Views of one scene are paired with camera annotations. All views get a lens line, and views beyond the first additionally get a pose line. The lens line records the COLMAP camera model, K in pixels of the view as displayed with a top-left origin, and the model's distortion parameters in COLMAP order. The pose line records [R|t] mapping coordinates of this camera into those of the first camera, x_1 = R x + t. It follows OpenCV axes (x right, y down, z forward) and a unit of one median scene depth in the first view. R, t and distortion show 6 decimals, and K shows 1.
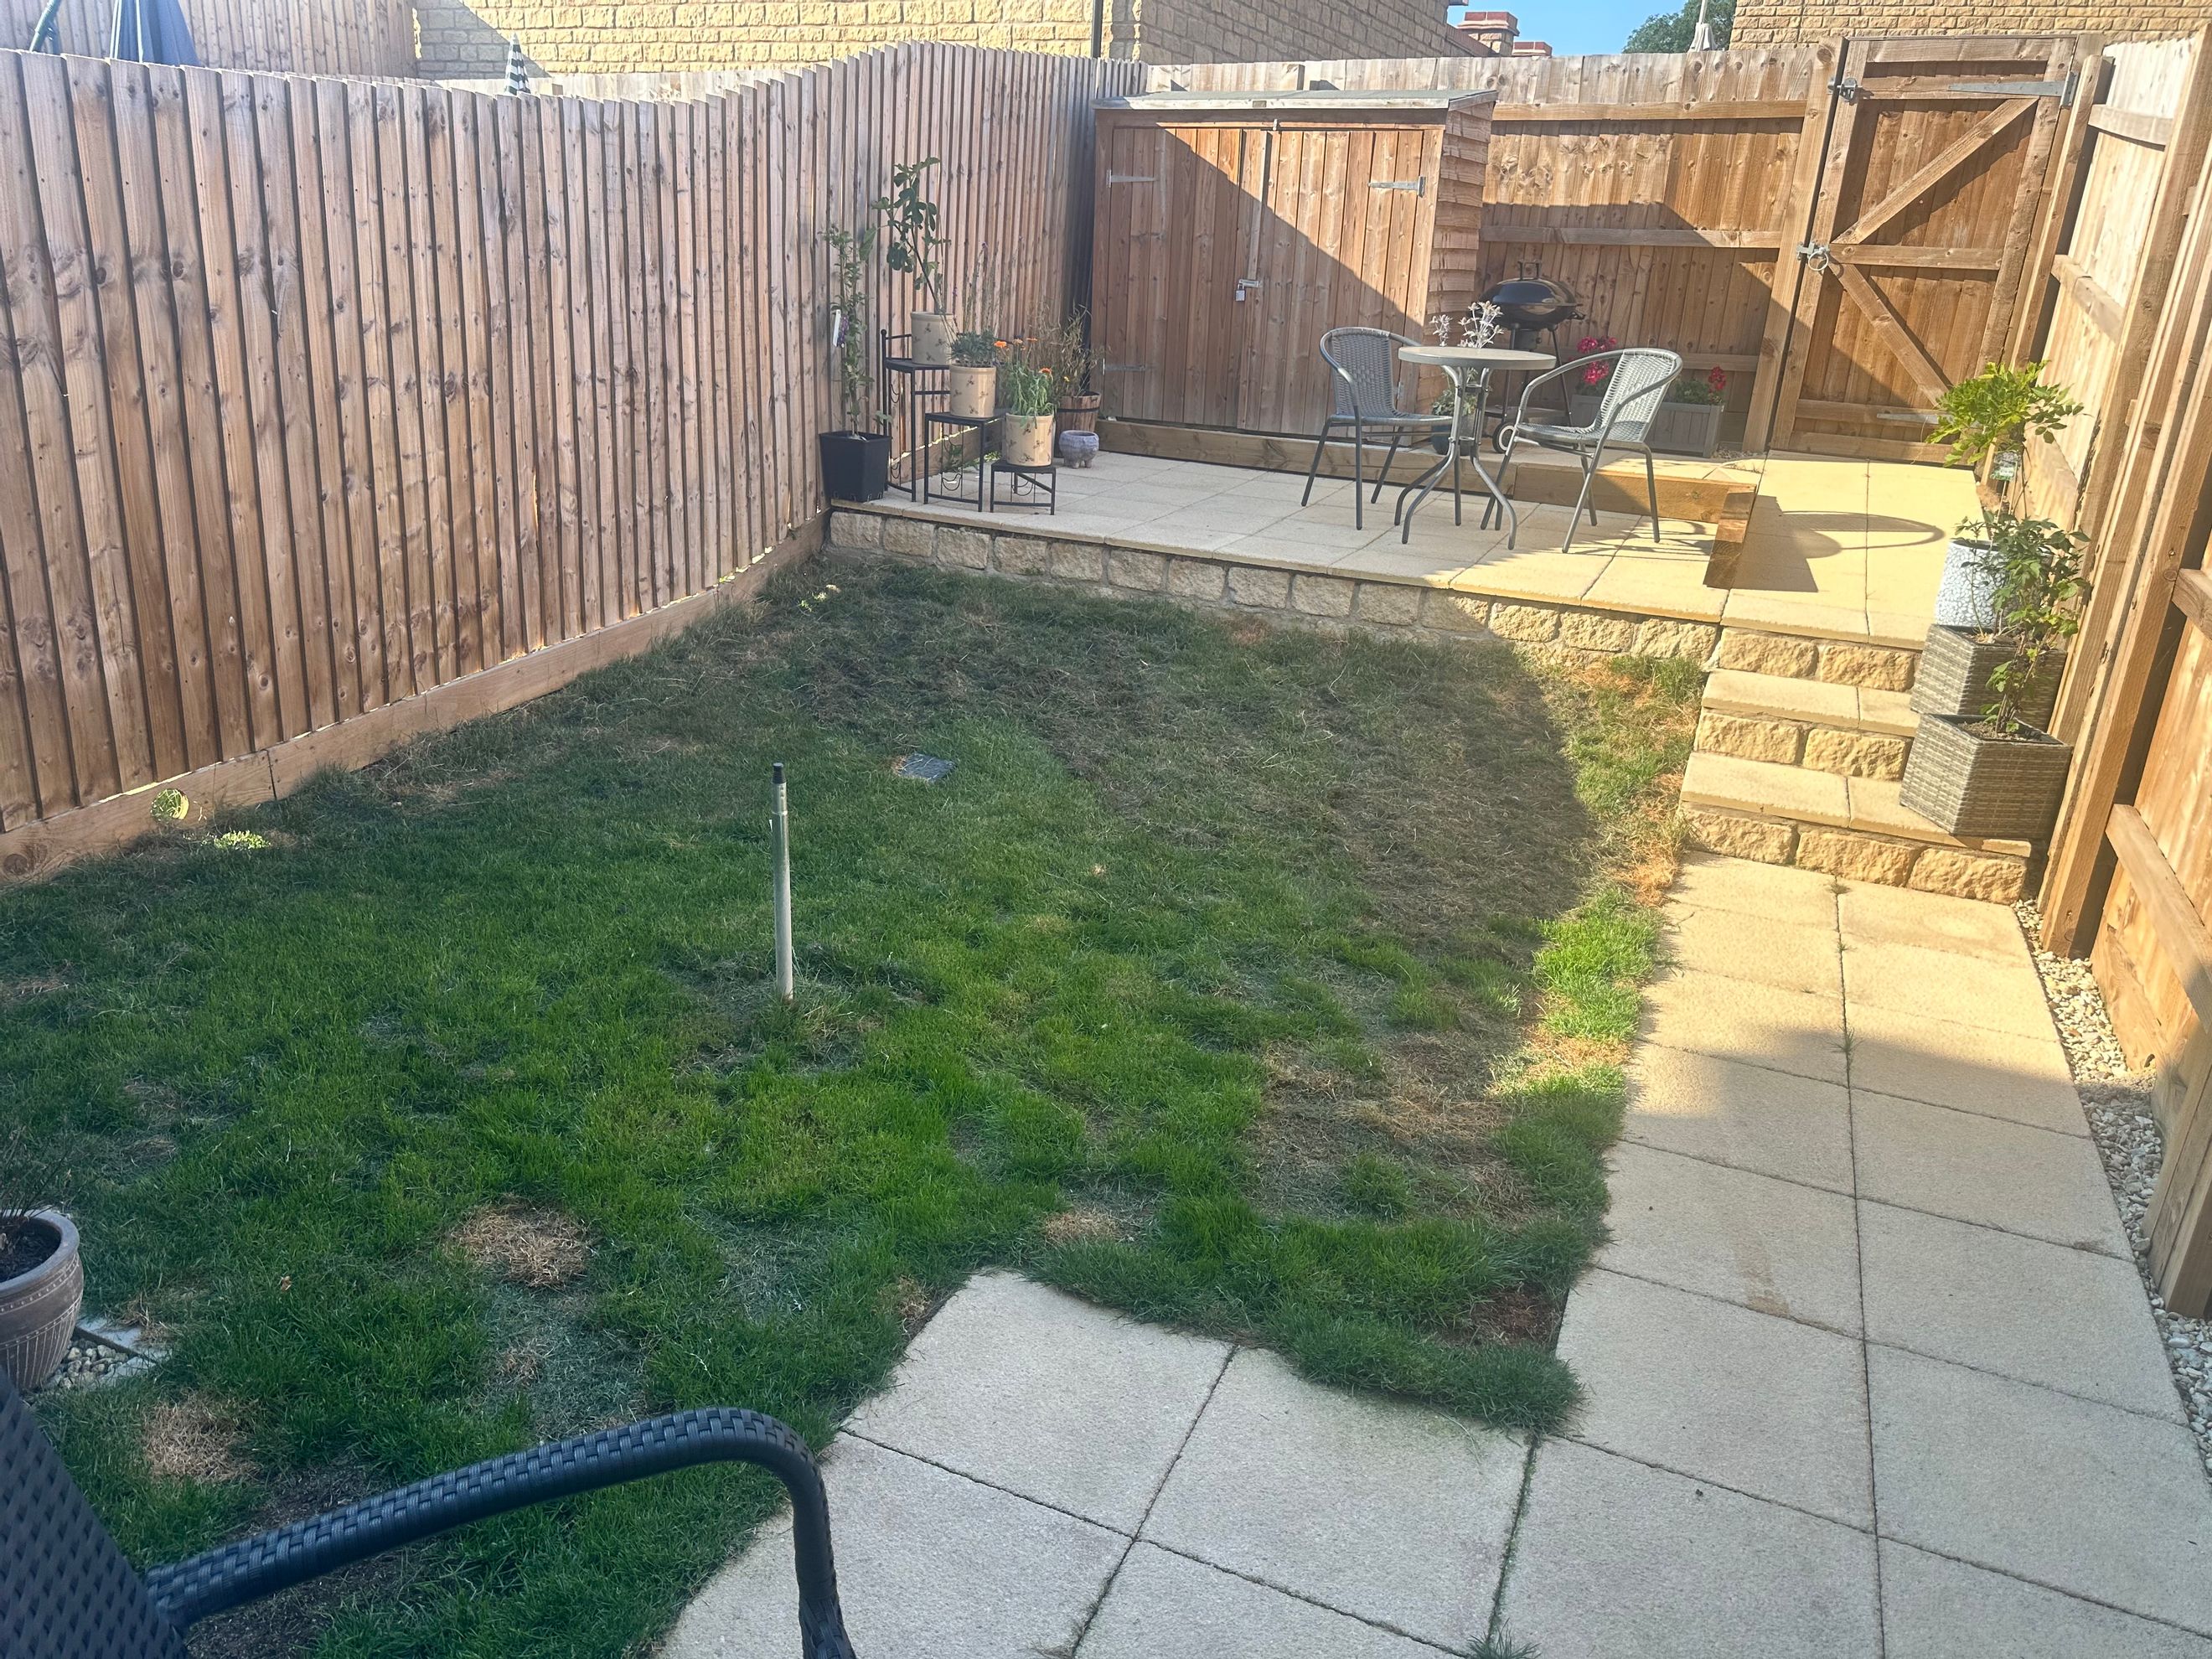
lens RADIAL K [[1565.5, 0, 1101.9], [0, 1565.5, 819.6], [0, 0, 1]] dist [0.012034, -0.007189]
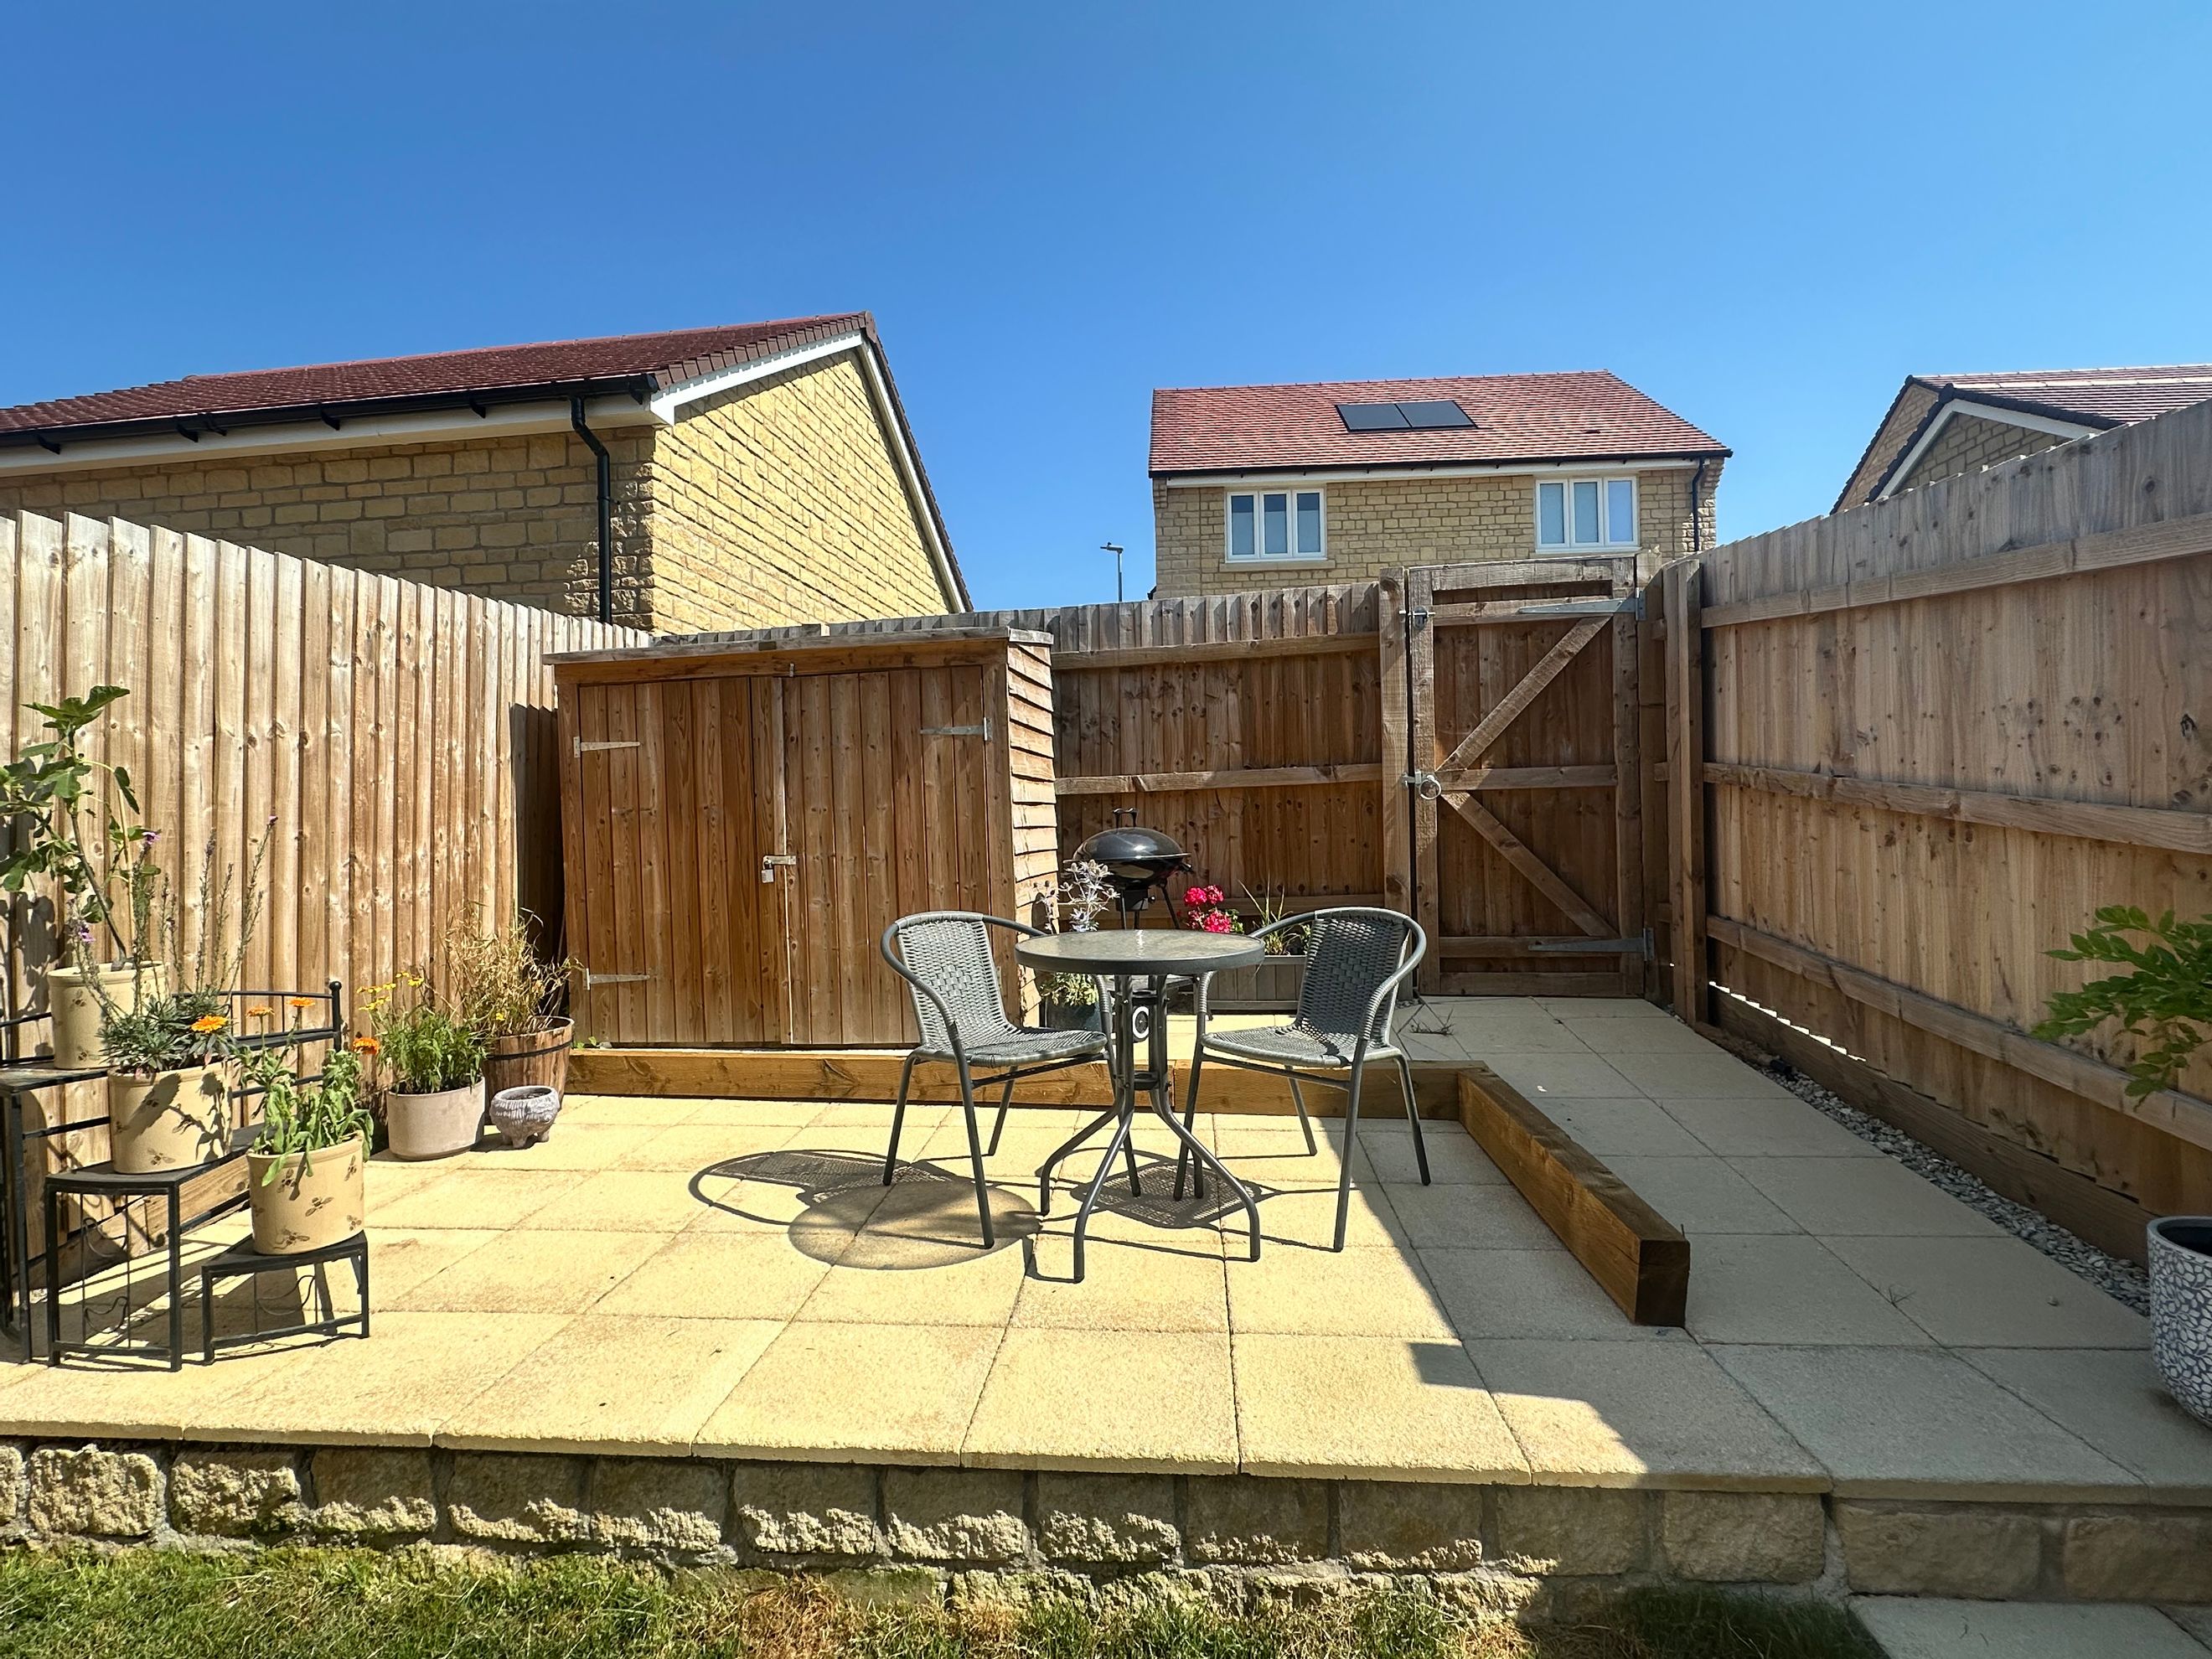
lens RADIAL K [[1104.5, 0, 1105.4], [0, 1104.5, 840.5], [0, 0, 1]] dist [0.004249, 0.000016]
pose [[0.942909, -0.070231, 0.325561, 0.073066], [0.174111, 0.937245, -0.302087, -0.168762], [-0.283914, 0.341524, 0.895965, 0.493655]]
